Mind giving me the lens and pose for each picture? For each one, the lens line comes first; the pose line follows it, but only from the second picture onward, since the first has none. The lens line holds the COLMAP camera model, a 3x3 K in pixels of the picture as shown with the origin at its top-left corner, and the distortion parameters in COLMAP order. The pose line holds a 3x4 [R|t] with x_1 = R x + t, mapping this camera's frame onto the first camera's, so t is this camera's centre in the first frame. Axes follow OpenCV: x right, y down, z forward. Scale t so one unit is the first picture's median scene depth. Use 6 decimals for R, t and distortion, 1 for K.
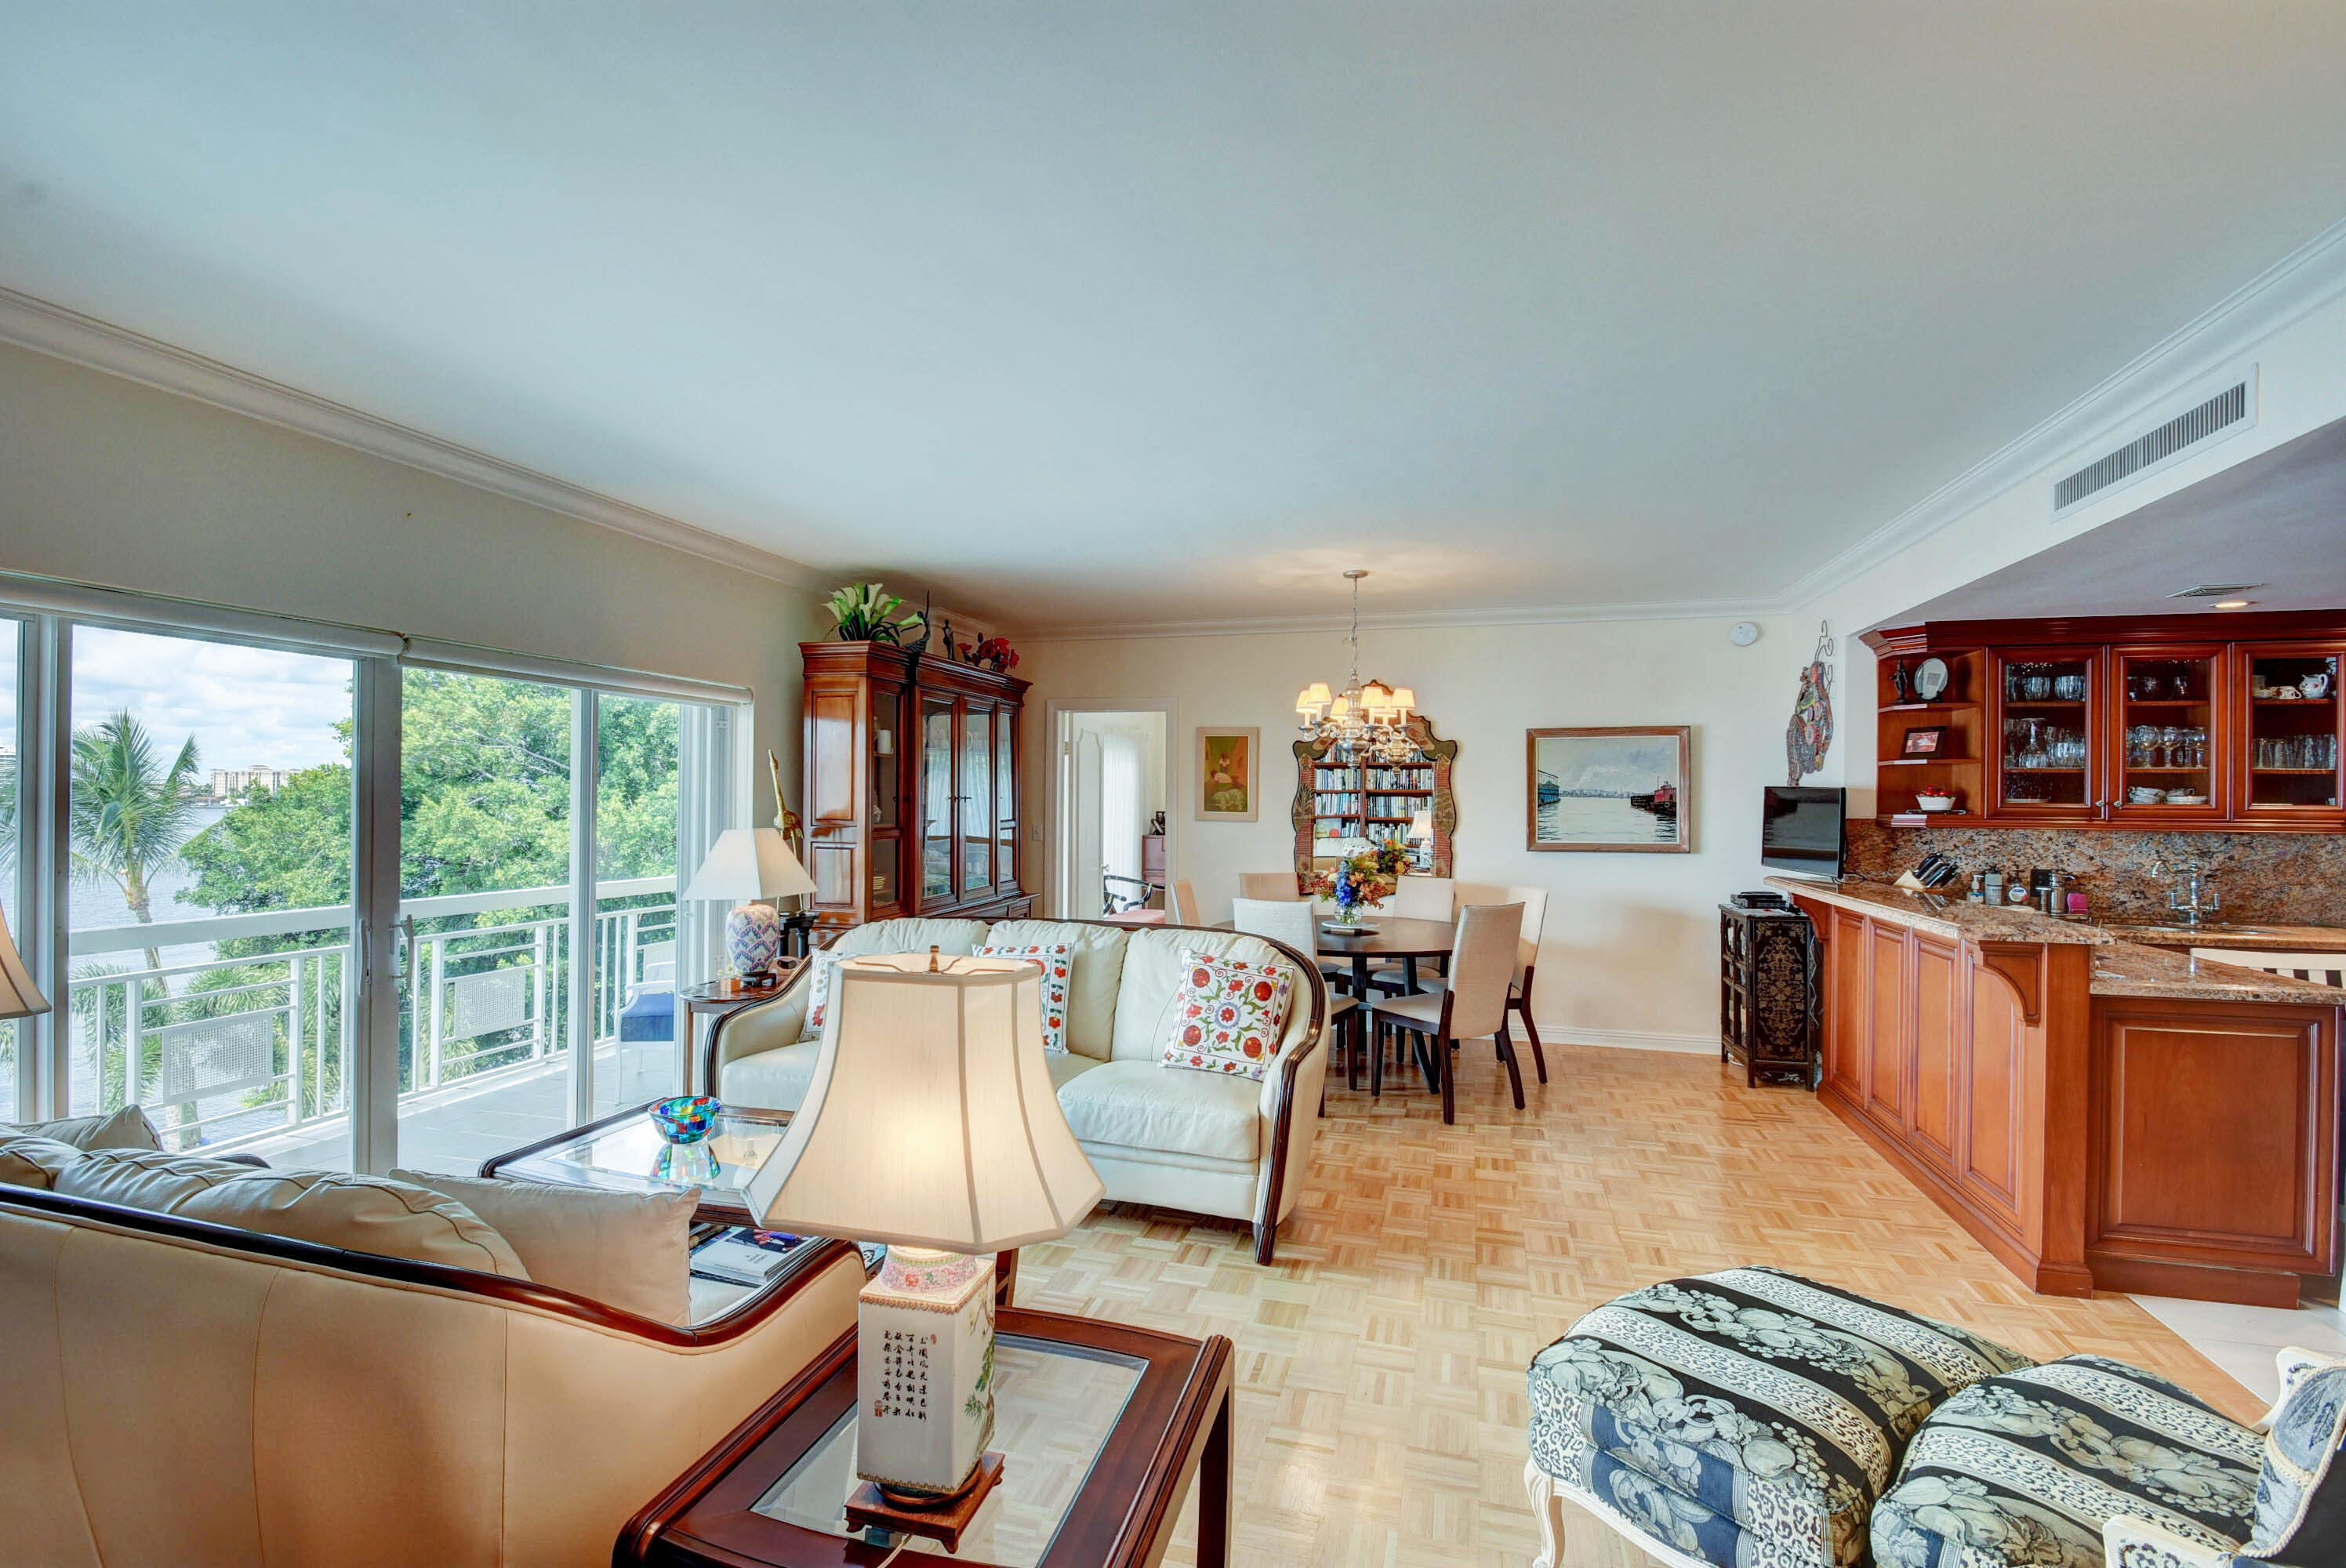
lens RADIAL K [[1100.7, 0, 1143.3], [0, 1100.7, 797.4], [0, 0, 1]] dist [-0.003874, -0.008305]
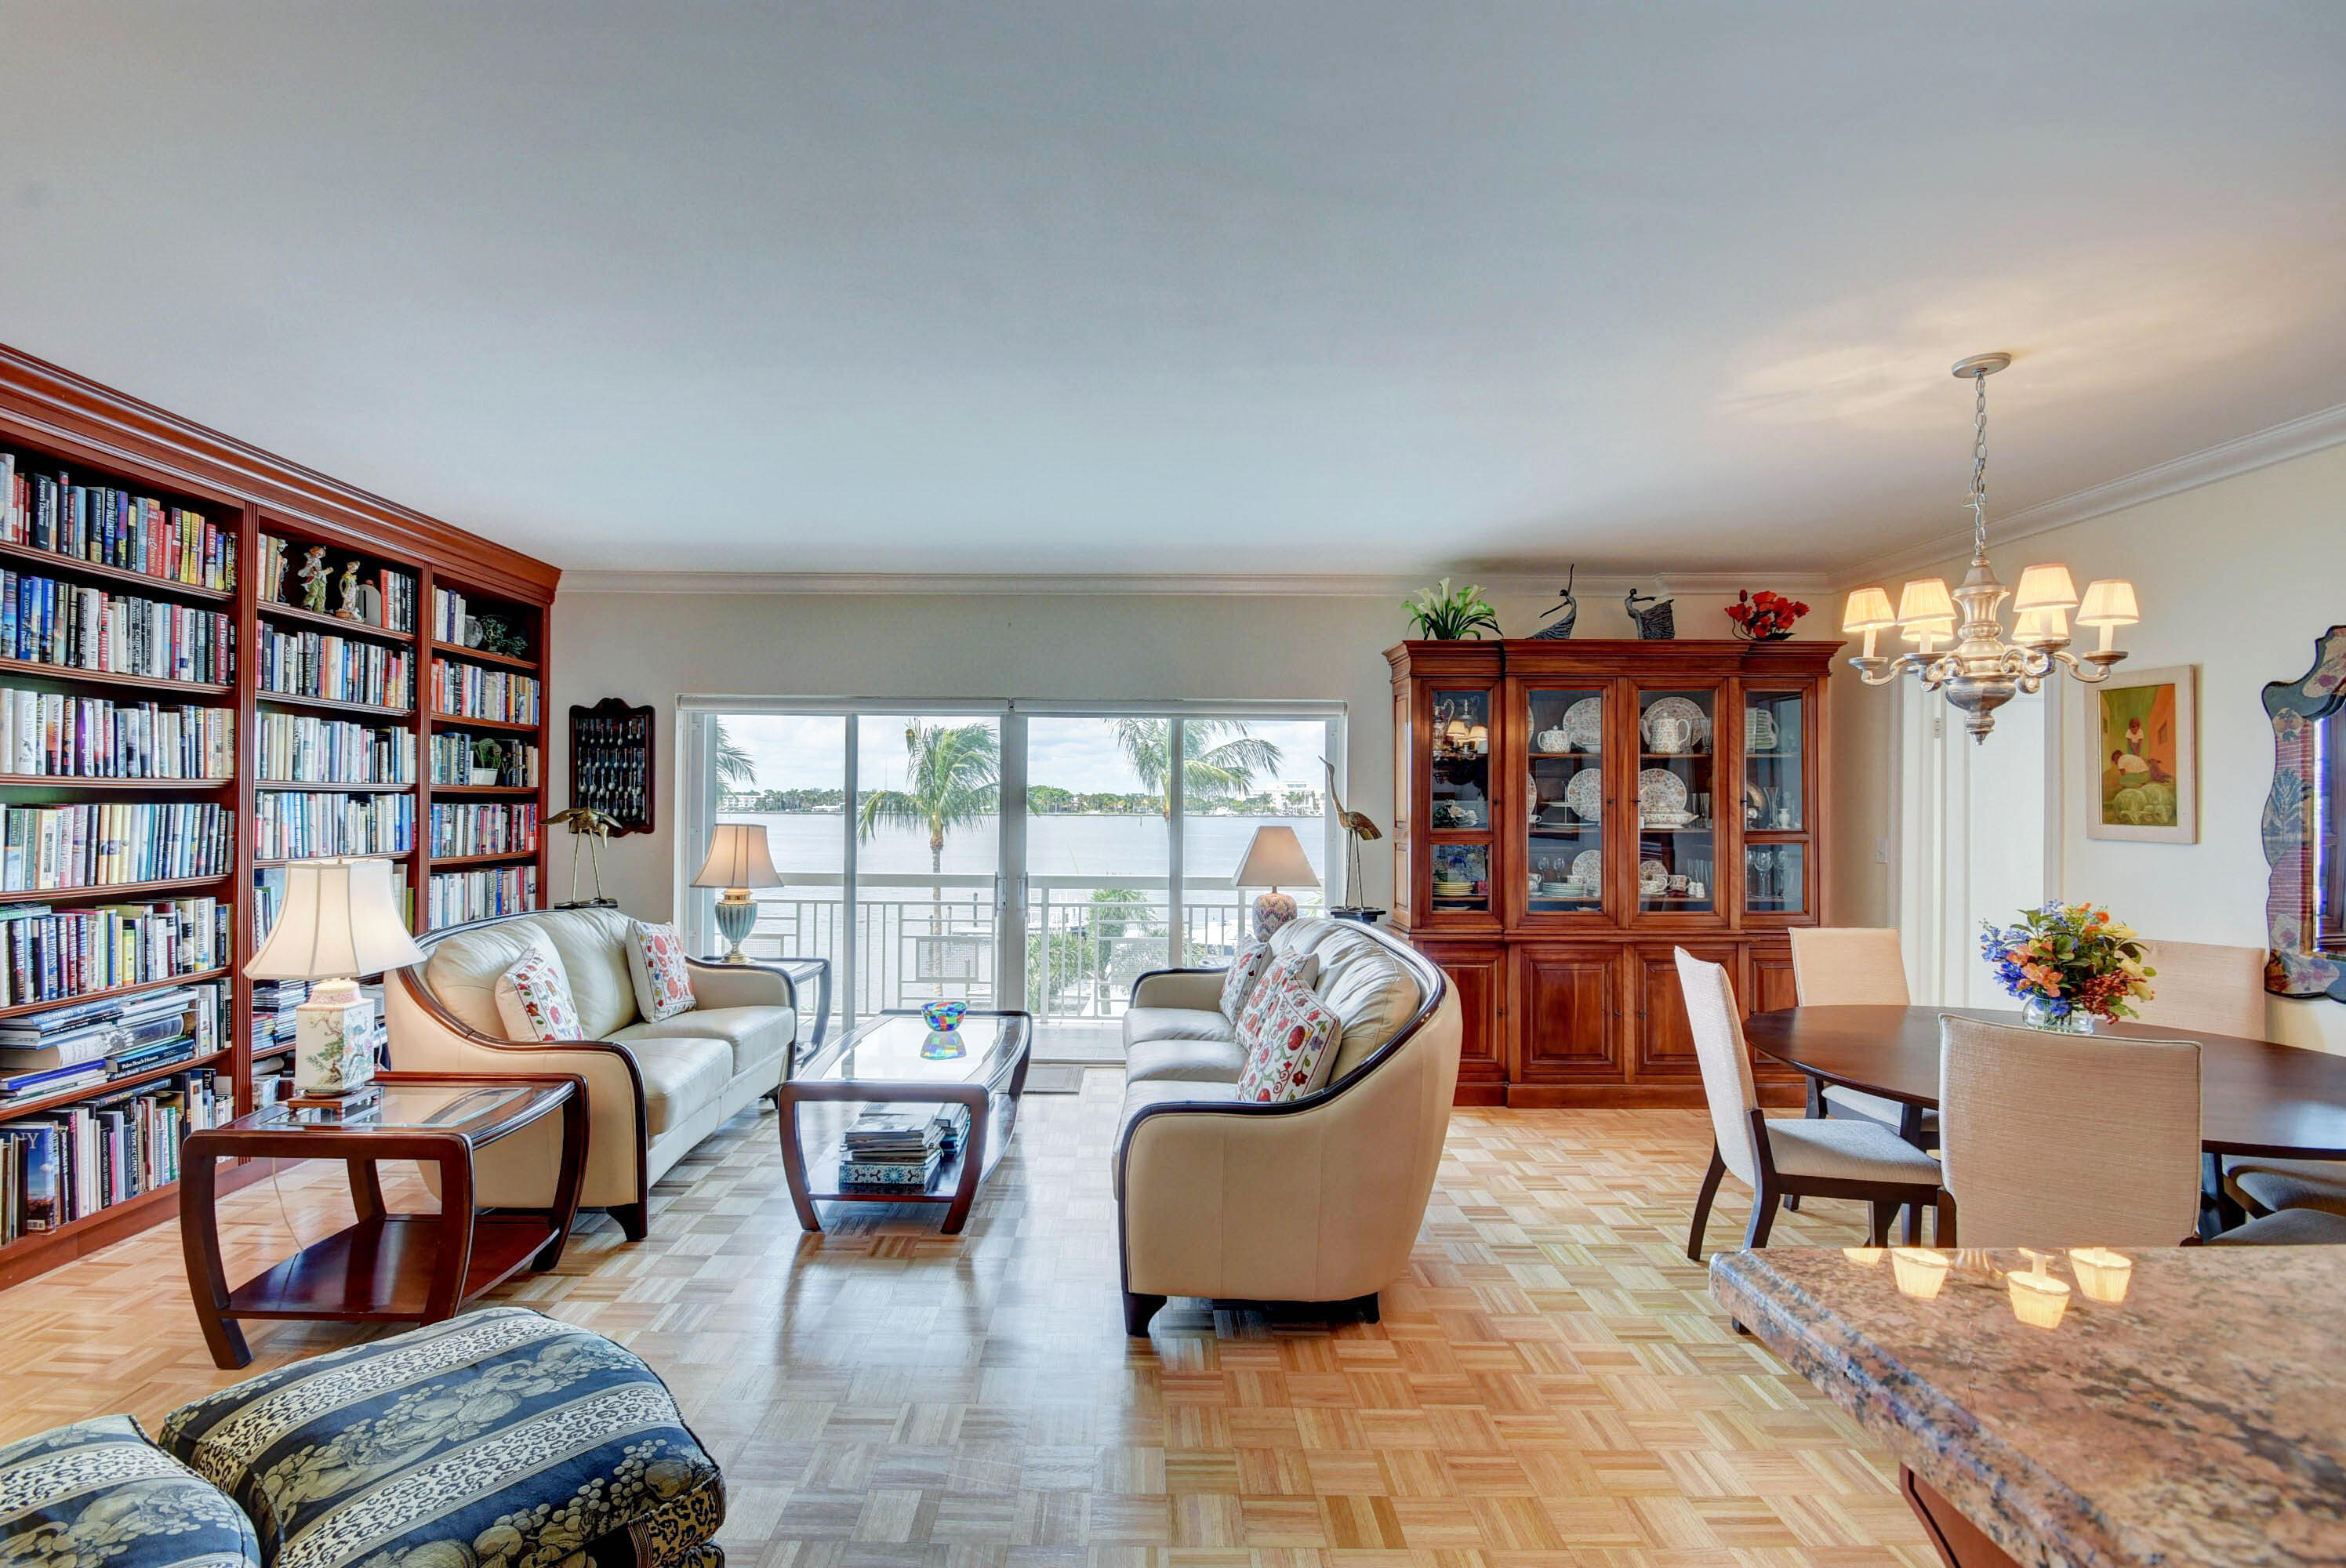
lens RADIAL K [[1050.9, 0, 1128.9], [0, 1050.9, 793.3], [0, 0, 1]] dist [0.003404, -0.006883]
pose [[0.276924, -0.012670, -0.960808, 0.615819], [-0.004872, 0.999882, -0.014589, 0.010229], [0.960879, 0.008721, 0.276830, 0.522063]]
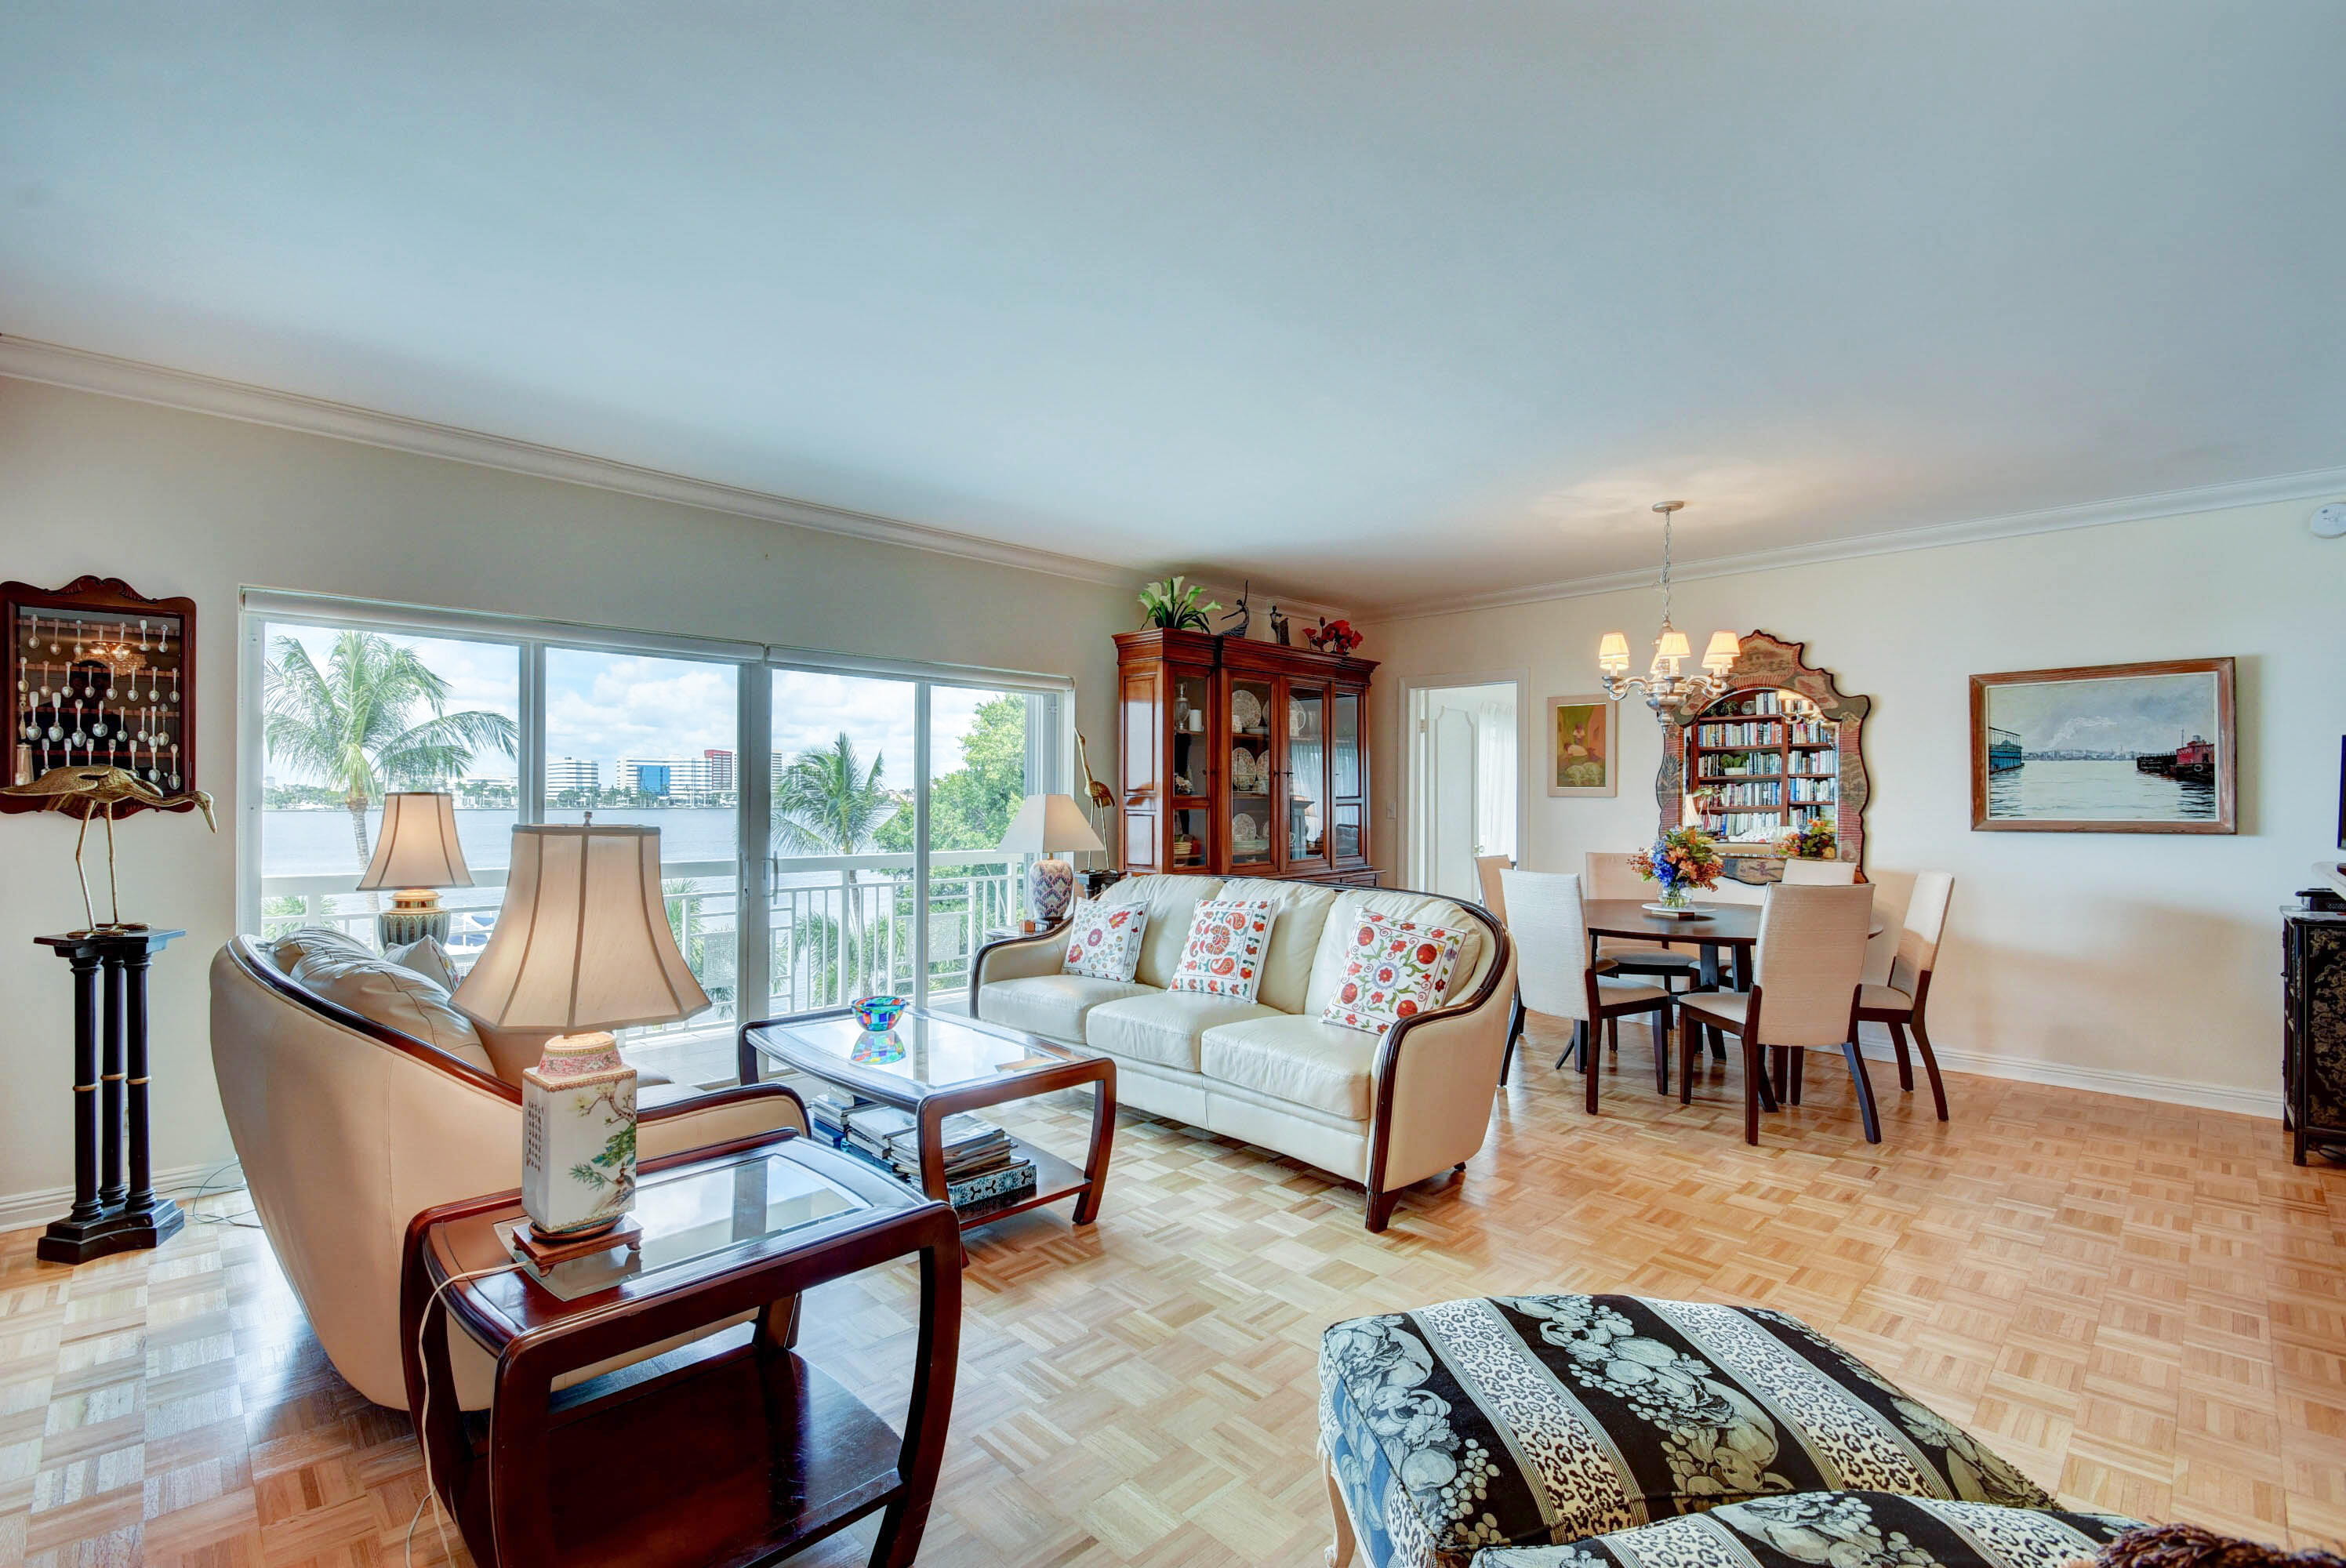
lens RADIAL K [[1050.9, 0, 1138.8], [0, 1050.9, 794.1], [0, 0, 1]] dist [0.003404, -0.006883]
pose [[0.869268, -0.005676, -0.494308, 0.264256], [0.002765, 0.999974, -0.006620, 0.033625], [0.494333, 0.004388, 0.869262, 0.068535]]
